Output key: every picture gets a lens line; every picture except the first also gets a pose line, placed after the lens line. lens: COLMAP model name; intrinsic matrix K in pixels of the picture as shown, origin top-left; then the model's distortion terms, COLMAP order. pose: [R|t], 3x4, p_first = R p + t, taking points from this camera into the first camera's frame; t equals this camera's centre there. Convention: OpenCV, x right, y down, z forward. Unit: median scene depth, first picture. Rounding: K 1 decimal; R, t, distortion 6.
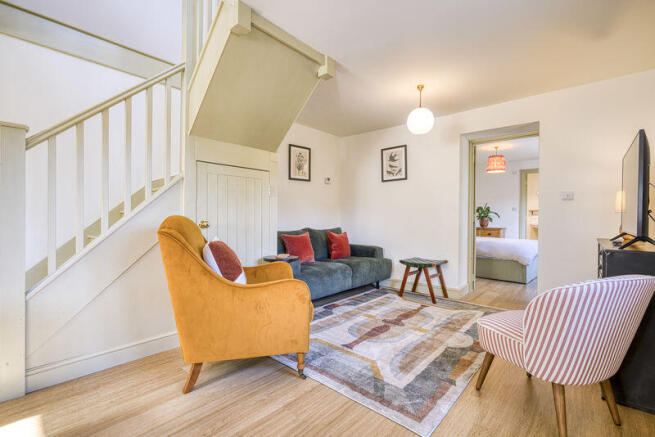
lens RADIAL K [[298.6, 0, 325.8], [0, 298.6, 220.8], [0, 0, 1]] dist [-0.013954, 0.002454]
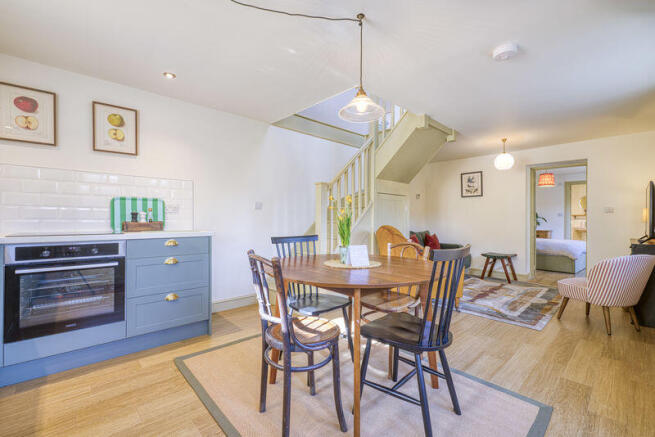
lens RADIAL K [[287.5, 0, 330.4], [0, 287.5, 220.1], [0, 0, 1]] dist [0.000179, -0.001200]
pose [[0.996363, -0.004233, -0.085107, -0.359134], [0.003386, 0.999943, -0.010095, -0.017729], [0.085145, 0.009770, 0.996321, -0.438863]]
